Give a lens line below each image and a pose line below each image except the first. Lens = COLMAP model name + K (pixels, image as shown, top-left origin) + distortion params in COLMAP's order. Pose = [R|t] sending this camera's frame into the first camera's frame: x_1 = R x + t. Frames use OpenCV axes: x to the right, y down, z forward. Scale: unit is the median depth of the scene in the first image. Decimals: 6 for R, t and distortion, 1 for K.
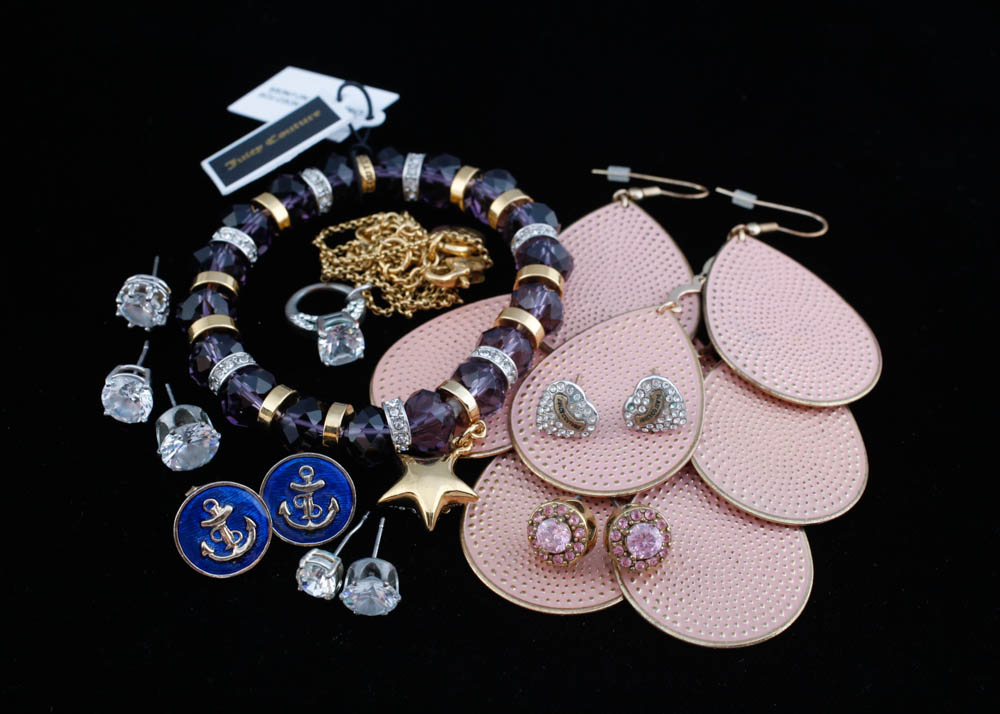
lens RADIAL K [[2093.4, 0, 522.0], [0, 2093.4, 356.4], [0, 0, 1]] dist [0.011406, -0.103840]
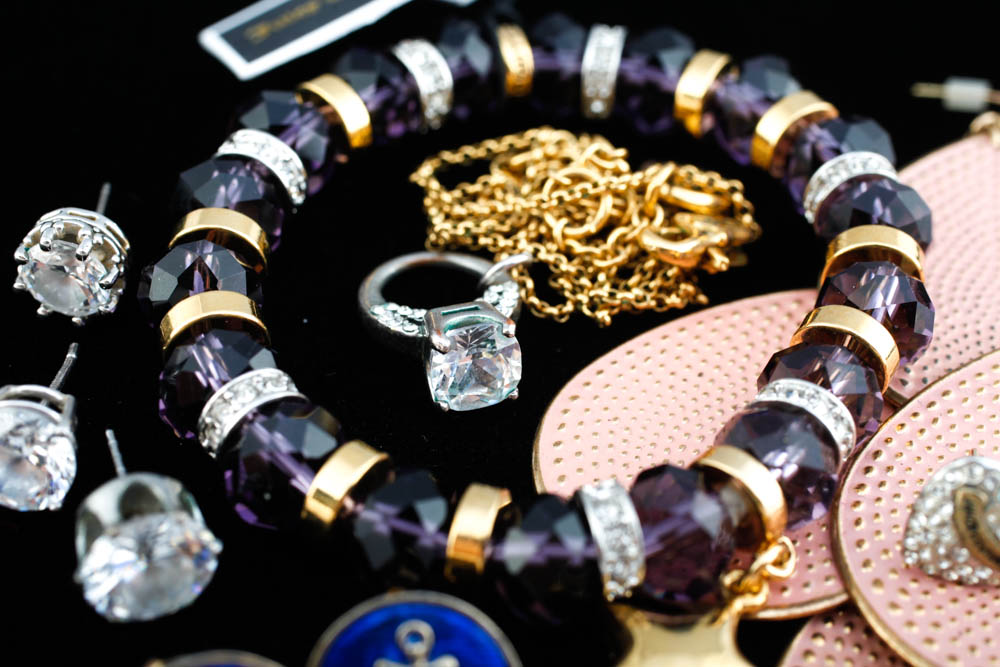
lens RADIAL K [[2073.1, 0, 499.8], [0, 2073.1, 334.0], [0, 0, 1]] dist [0.028573, 0.218374]
pose [[0.999024, 0.044110, 0.002396, -0.085632], [-0.043840, 0.996647, -0.069089, 0.020284], [-0.005435, 0.068916, 0.997608, 0.542991]]
